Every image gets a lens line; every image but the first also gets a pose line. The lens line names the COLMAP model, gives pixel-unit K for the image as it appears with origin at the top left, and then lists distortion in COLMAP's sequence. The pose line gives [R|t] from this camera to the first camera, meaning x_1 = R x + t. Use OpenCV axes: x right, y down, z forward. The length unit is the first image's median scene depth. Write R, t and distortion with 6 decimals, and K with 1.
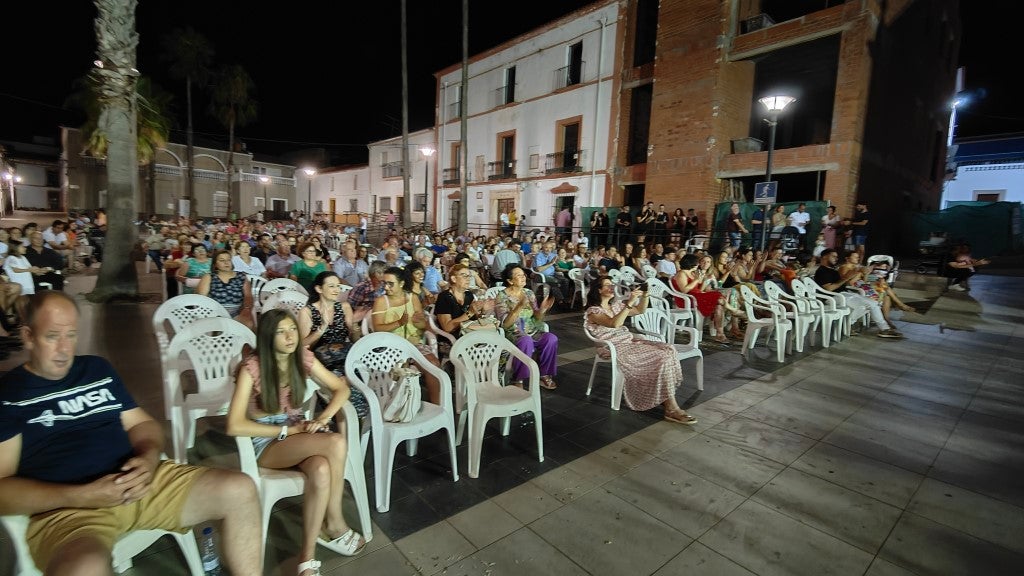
lens RADIAL K [[446.5, 0, 511.0], [0, 446.5, 283.5], [0, 0, 1]] dist [-0.002112, -0.000073]
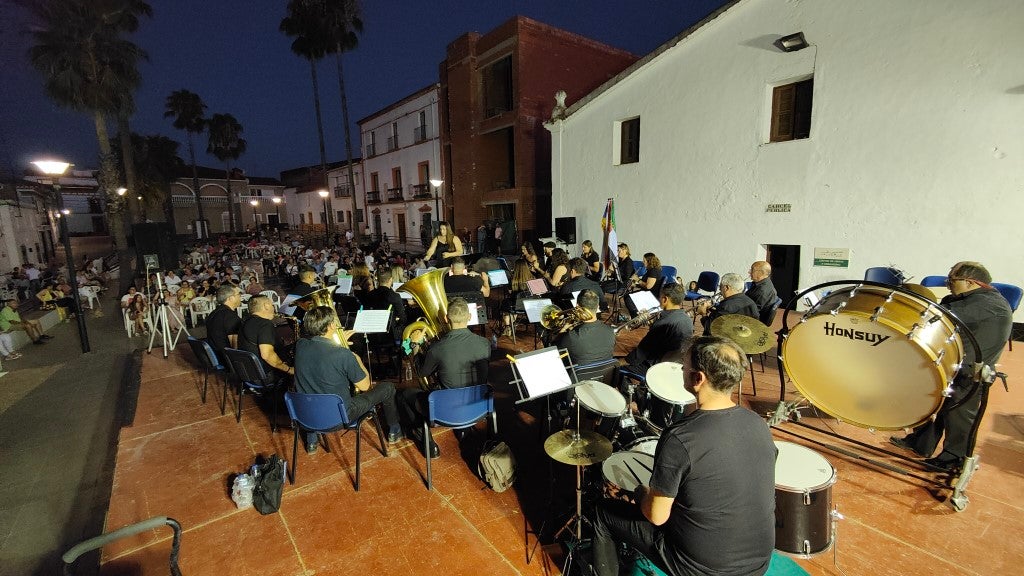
lens RADIAL K [[446.5, 0, 512.3], [0, 446.5, 283.6], [0, 0, 1]] dist [-0.002112, -0.000073]
pose [[0.995917, -0.062055, -0.065563, 0.437484], [0.065119, 0.996831, 0.045684, -0.008326], [0.062521, -0.049766, 0.996802, -0.437309]]
